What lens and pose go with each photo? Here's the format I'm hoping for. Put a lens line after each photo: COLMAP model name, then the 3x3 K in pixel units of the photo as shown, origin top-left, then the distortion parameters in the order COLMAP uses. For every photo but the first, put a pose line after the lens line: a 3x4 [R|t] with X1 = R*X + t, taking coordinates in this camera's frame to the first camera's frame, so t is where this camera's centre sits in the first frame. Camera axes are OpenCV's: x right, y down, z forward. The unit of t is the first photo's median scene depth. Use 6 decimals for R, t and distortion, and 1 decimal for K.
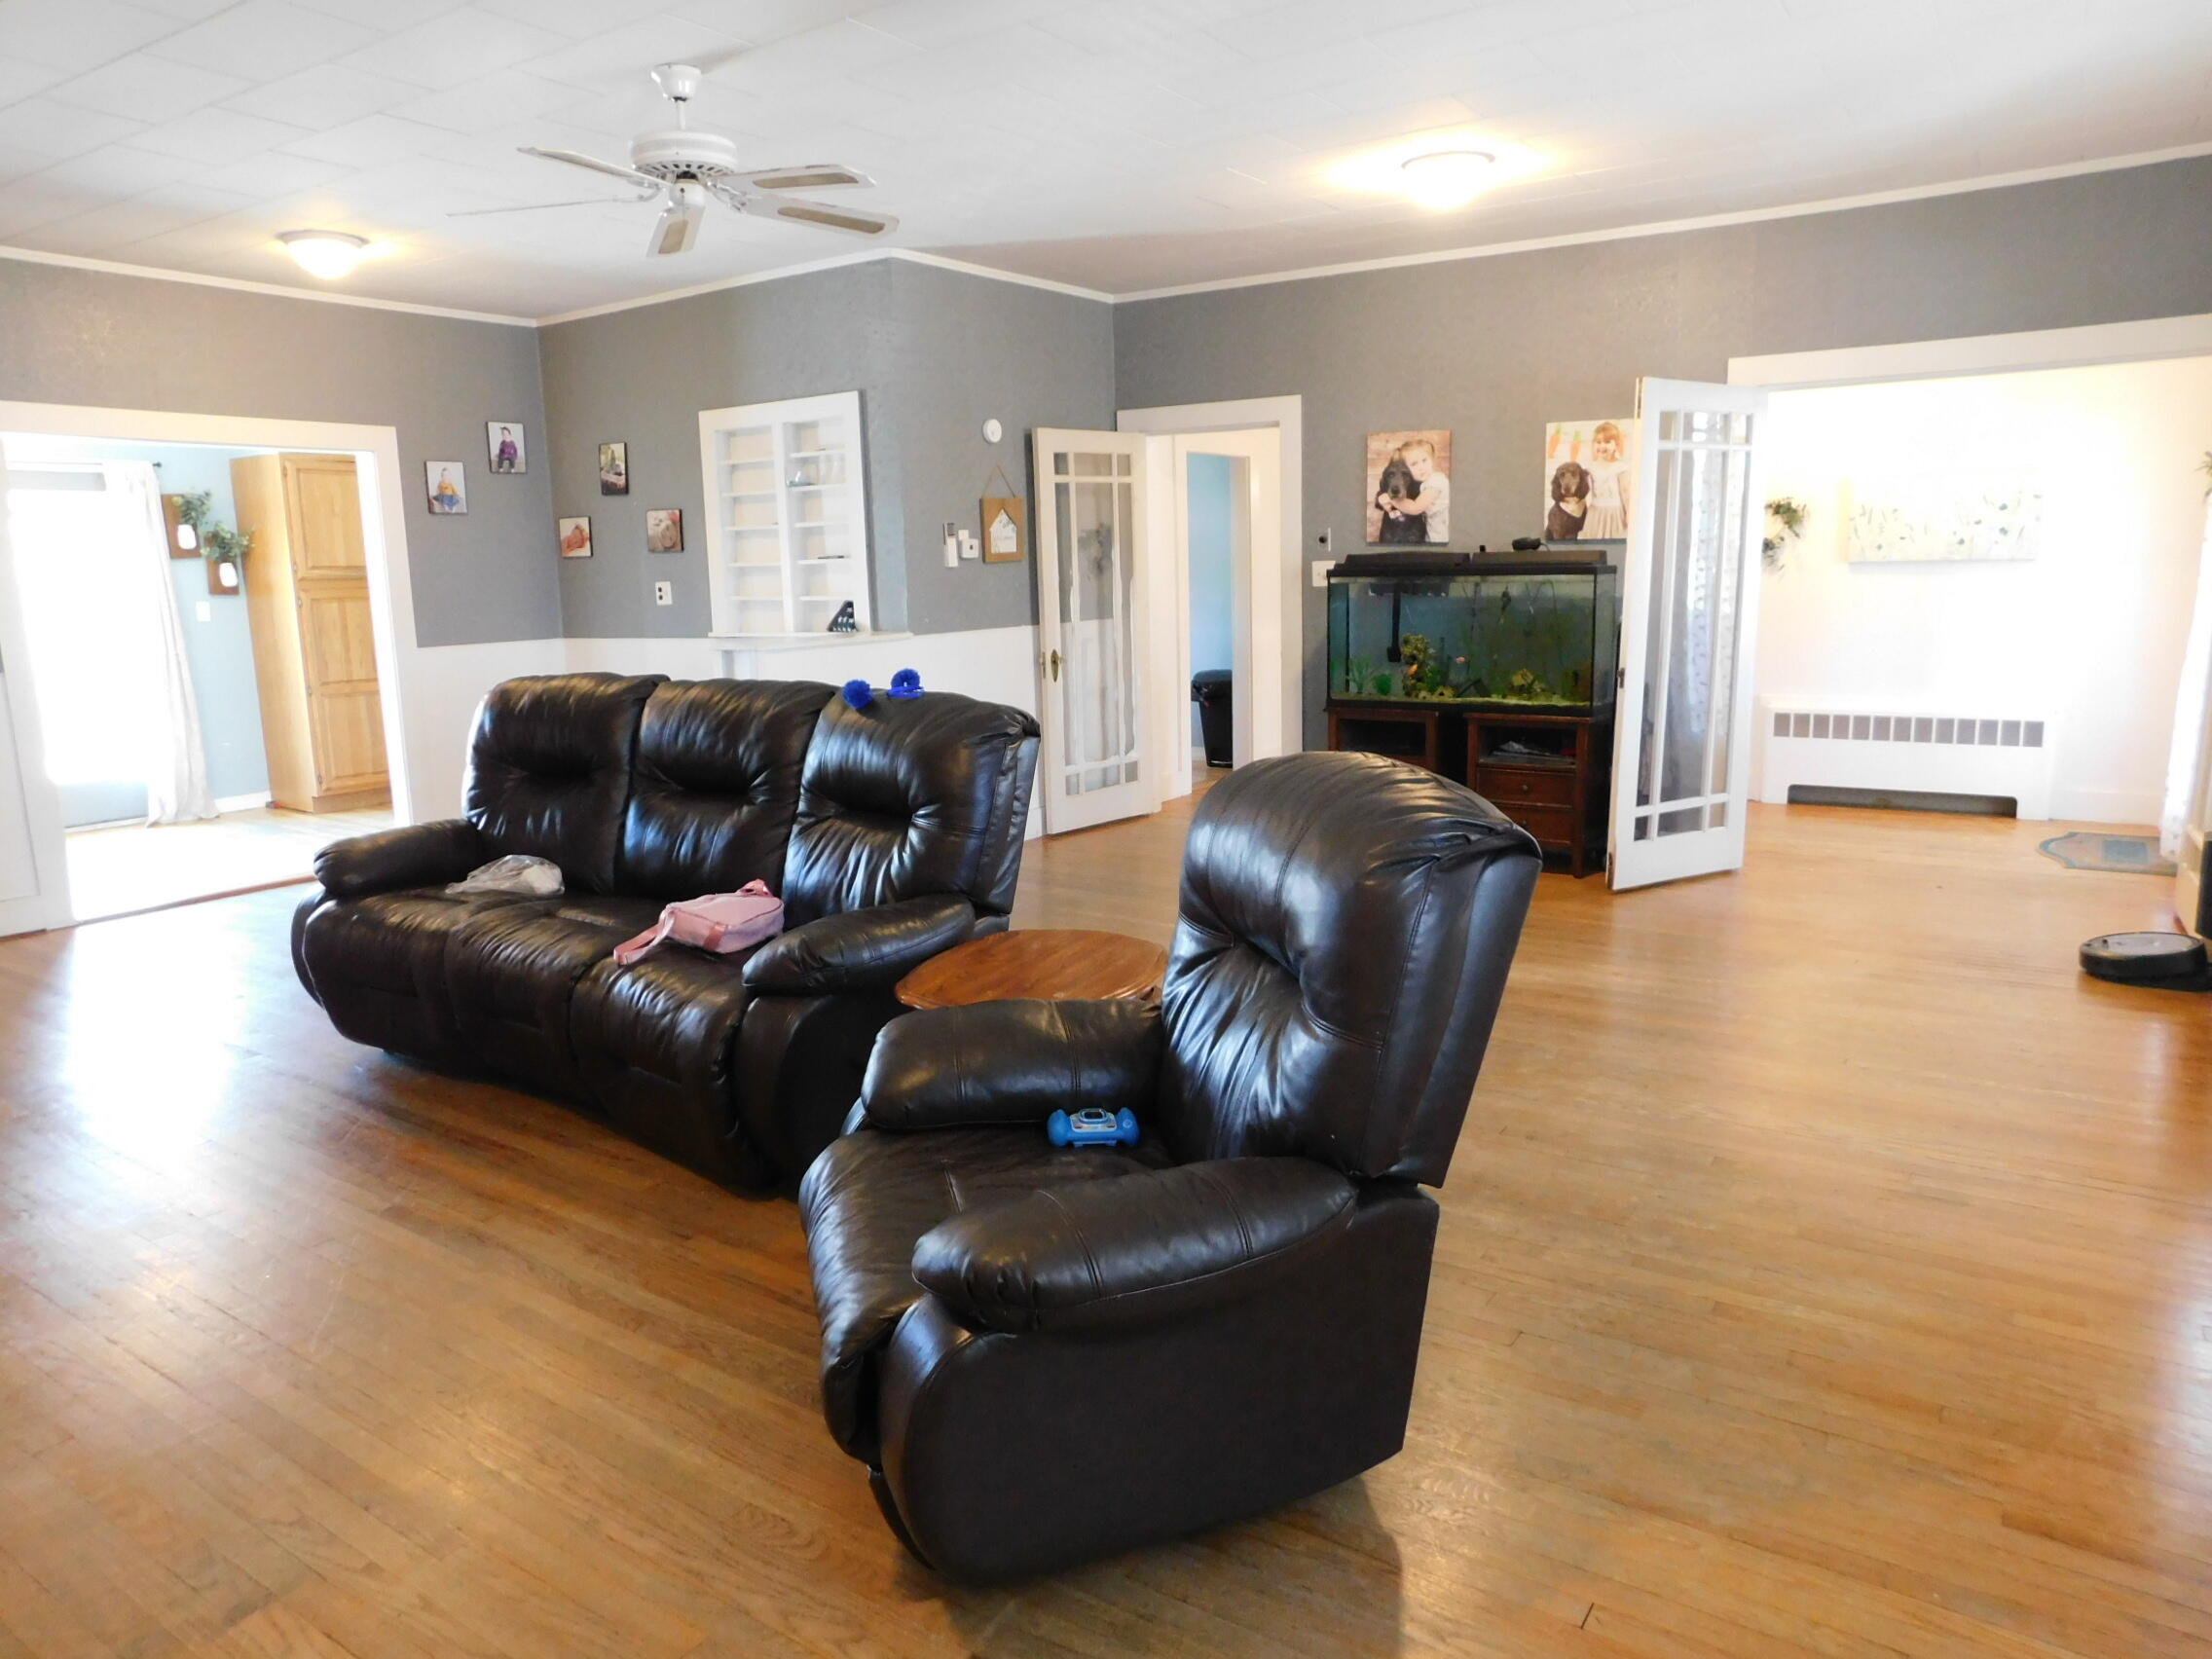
lens RADIAL K [[1445.2, 0, 1106.0], [0, 1445.2, 829.5], [0, 0, 1]] dist [-0.002512, -0.000740]
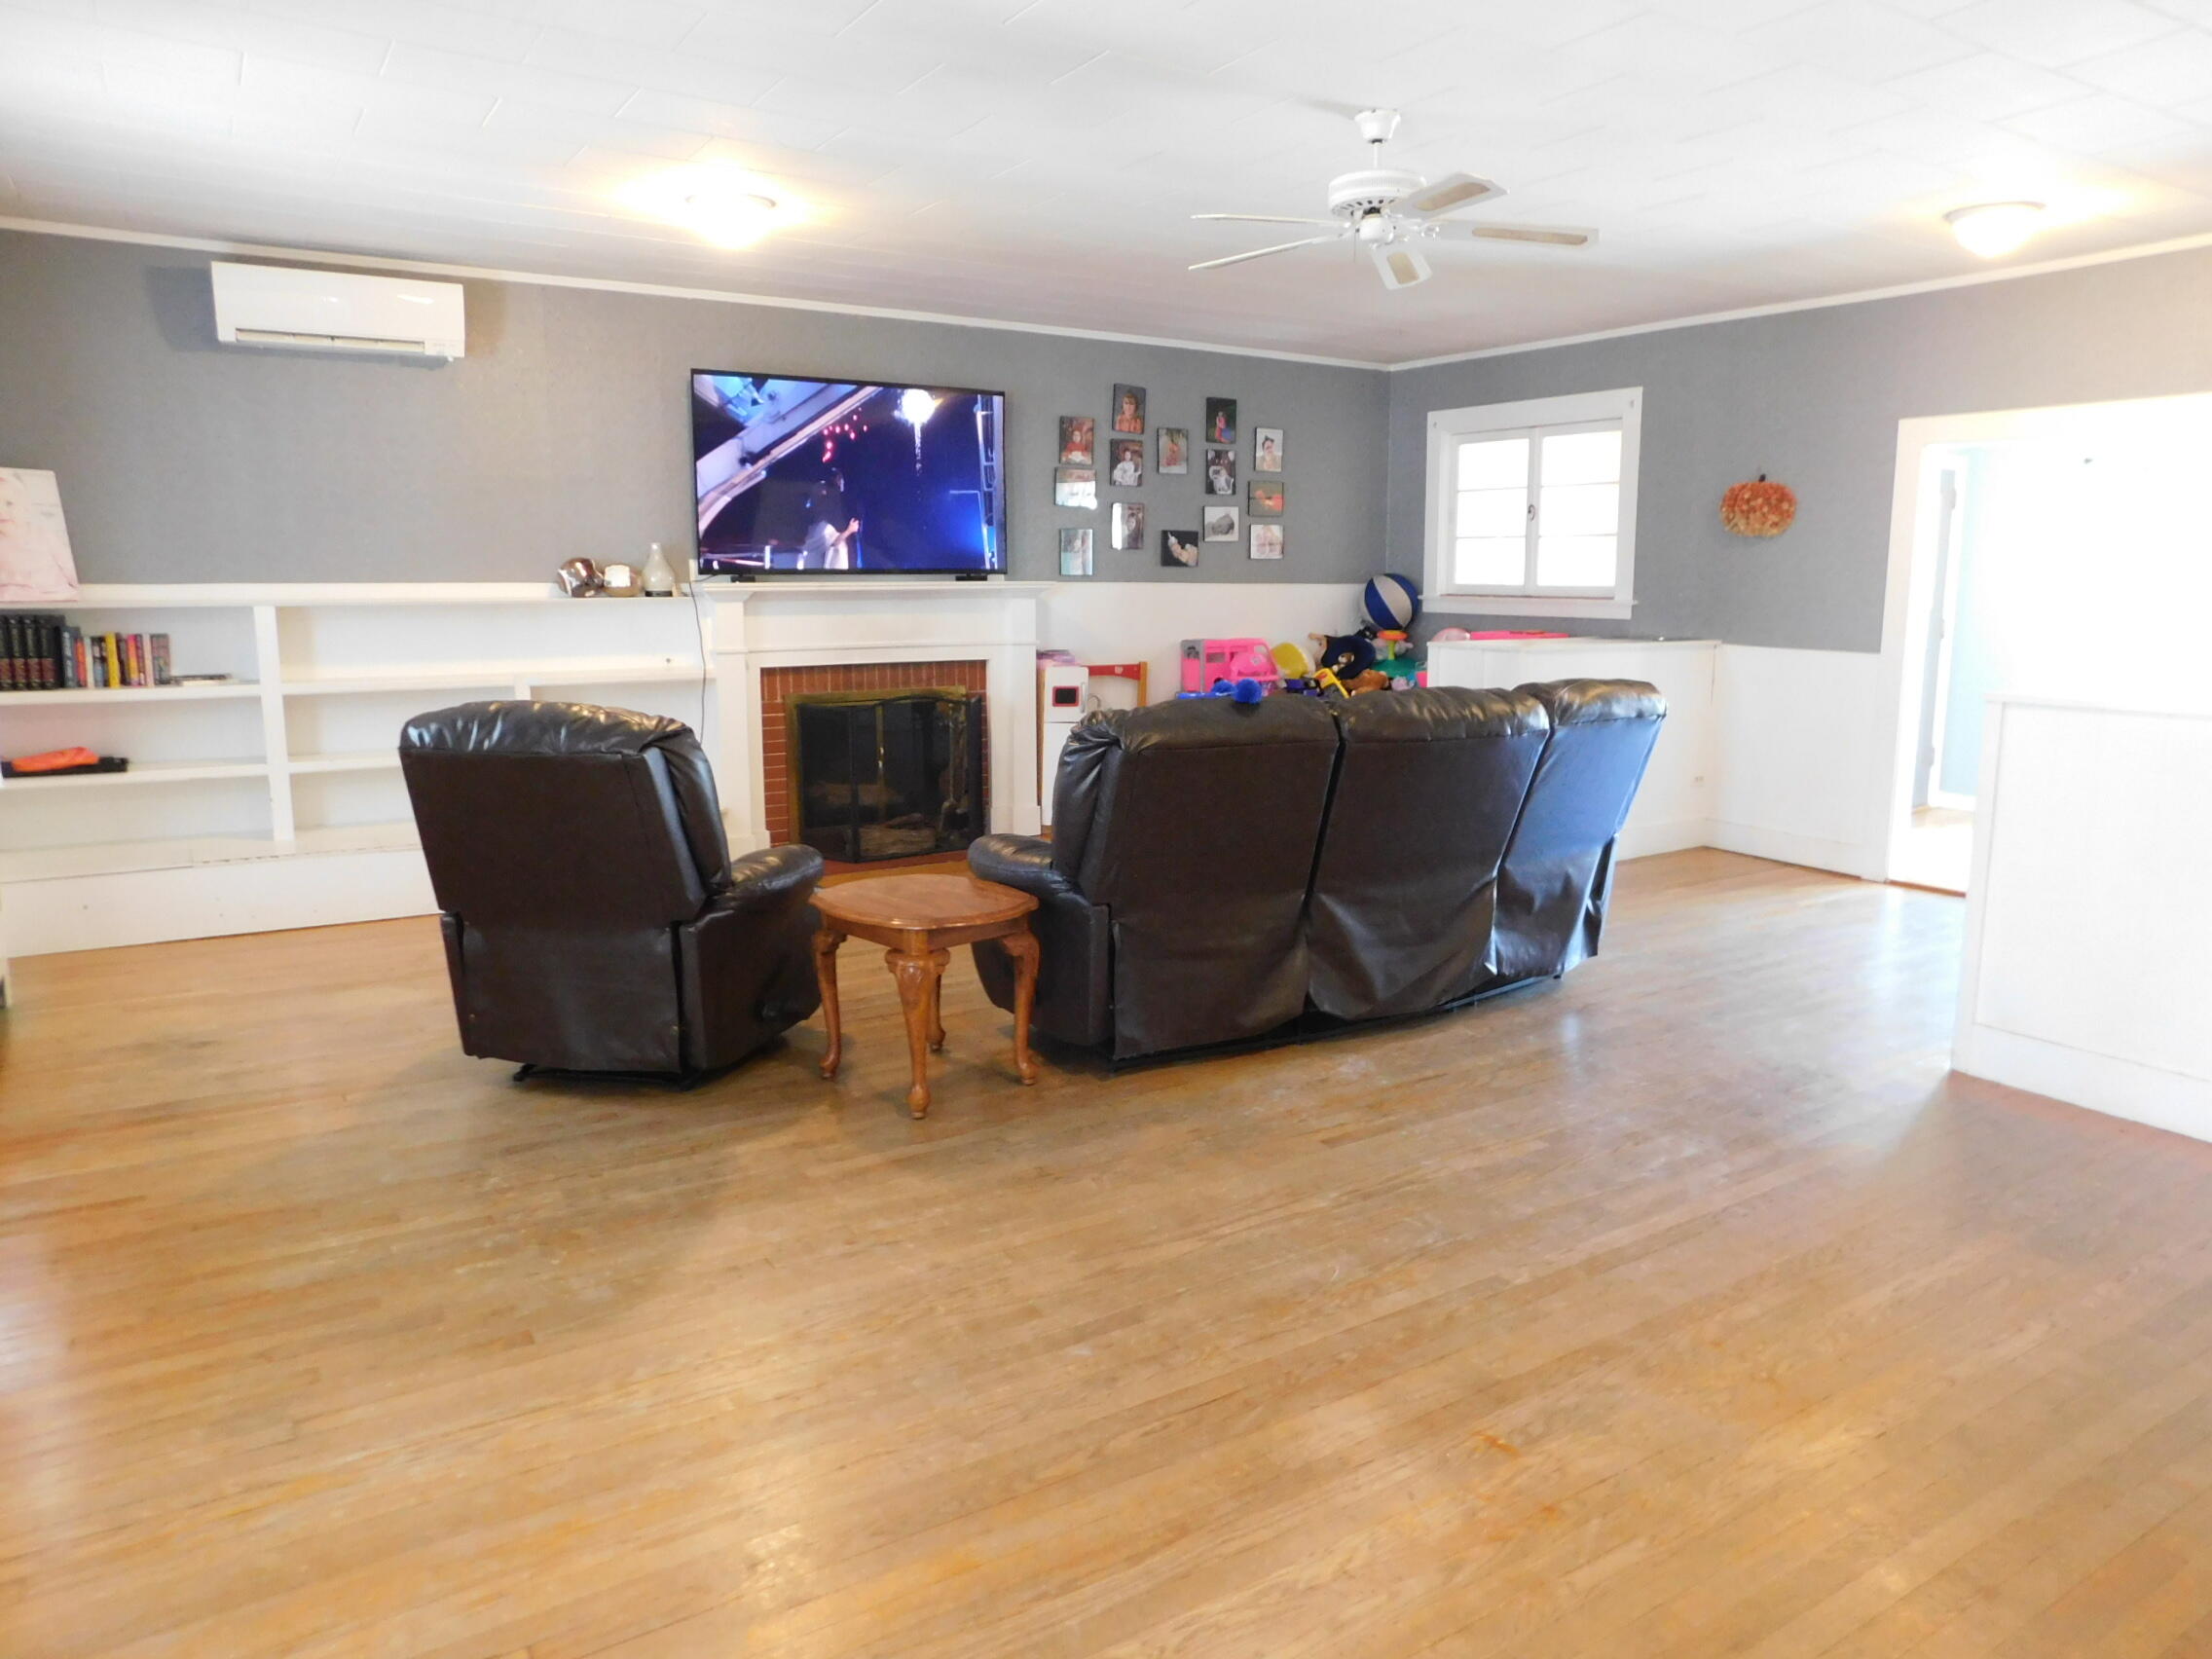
lens RADIAL K [[1445.2, 0, 1106.0], [0, 1445.2, 829.5], [0, 0, 1]] dist [-0.002512, -0.000740]
pose [[-0.405260, 0.177170, -0.896869, 1.104084], [-0.156978, 0.952985, 0.259188, -0.342472], [0.900623, 0.245828, -0.358395, 1.732226]]
